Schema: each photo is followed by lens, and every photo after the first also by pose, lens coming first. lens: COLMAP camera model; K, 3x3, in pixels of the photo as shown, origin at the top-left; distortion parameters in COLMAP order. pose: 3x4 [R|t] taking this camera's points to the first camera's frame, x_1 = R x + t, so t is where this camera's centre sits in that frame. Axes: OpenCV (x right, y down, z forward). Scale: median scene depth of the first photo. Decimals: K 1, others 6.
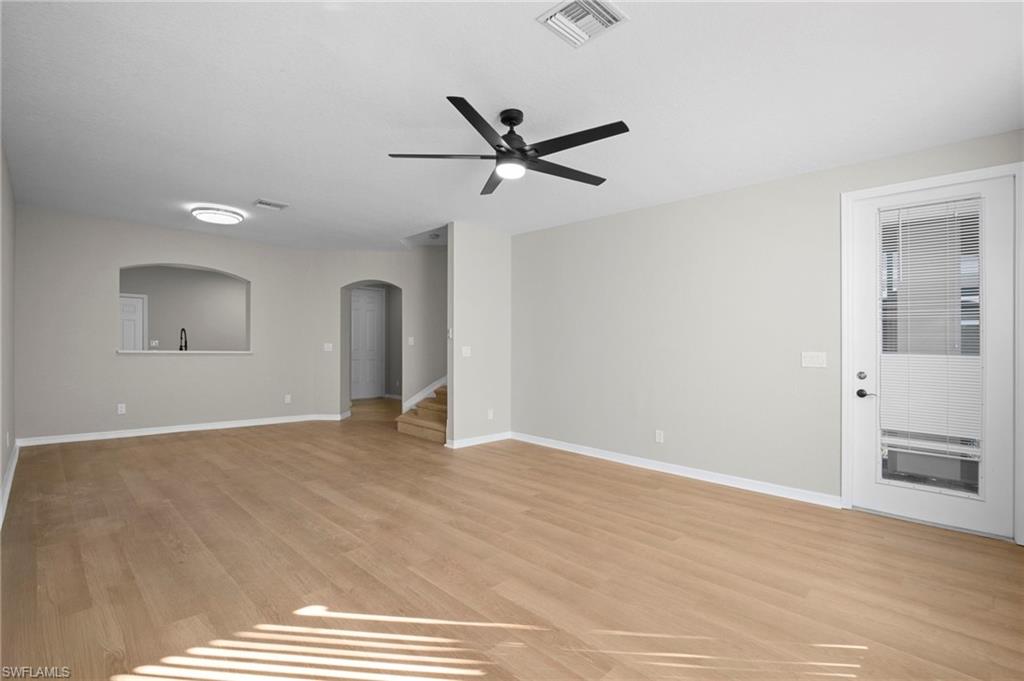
lens RADIAL K [[473.0, 0, 511.3], [0, 473.0, 342.9], [0, 0, 1]] dist [-0.001823, -0.001443]
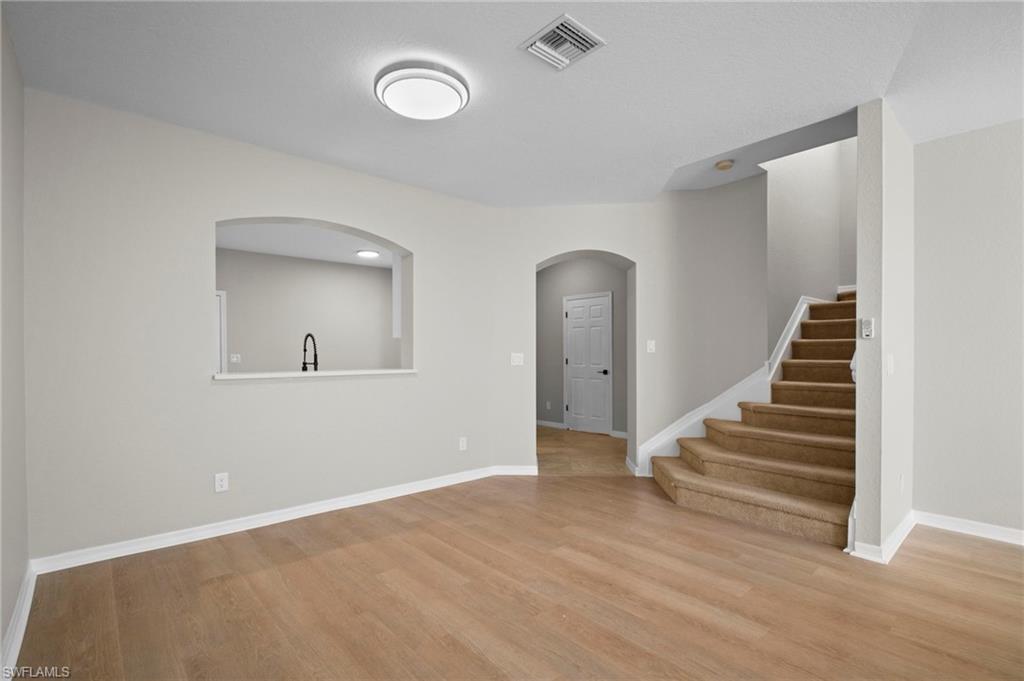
lens RADIAL K [[473.0, 0, 512.9], [0, 473.0, 343.8], [0, 0, 1]] dist [-0.001823, -0.001443]
pose [[0.998284, -0.021659, -0.054401, -0.407657], [0.020923, 0.999682, -0.014069, -0.003622], [0.054688, 0.012907, 0.998420, 0.422356]]
